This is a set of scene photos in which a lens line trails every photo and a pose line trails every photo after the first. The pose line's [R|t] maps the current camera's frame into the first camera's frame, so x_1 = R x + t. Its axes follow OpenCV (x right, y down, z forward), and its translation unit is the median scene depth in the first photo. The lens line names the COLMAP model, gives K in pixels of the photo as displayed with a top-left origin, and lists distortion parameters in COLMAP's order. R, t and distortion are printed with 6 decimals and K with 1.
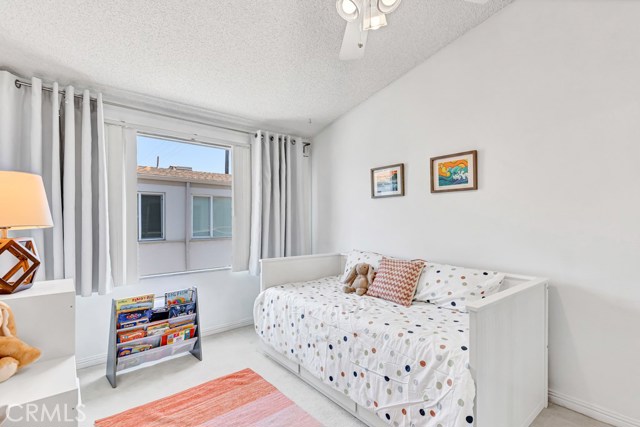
lens RADIAL K [[292.4, 0, 314.0], [0, 292.4, 216.3], [0, 0, 1]] dist [0.013959, -0.001662]
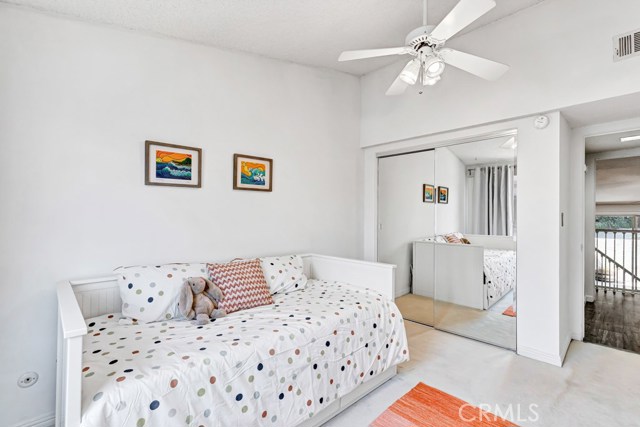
lens RADIAL K [[292.4, 0, 322.1], [0, 292.4, 214.0], [0, 0, 1]] dist [0.013959, -0.001662]
pose [[-0.057405, 0.009715, 0.998304, -0.649030], [-0.003646, 0.999944, -0.009940, 0.012012], [-0.998344, -0.004211, -0.057367, 0.844787]]
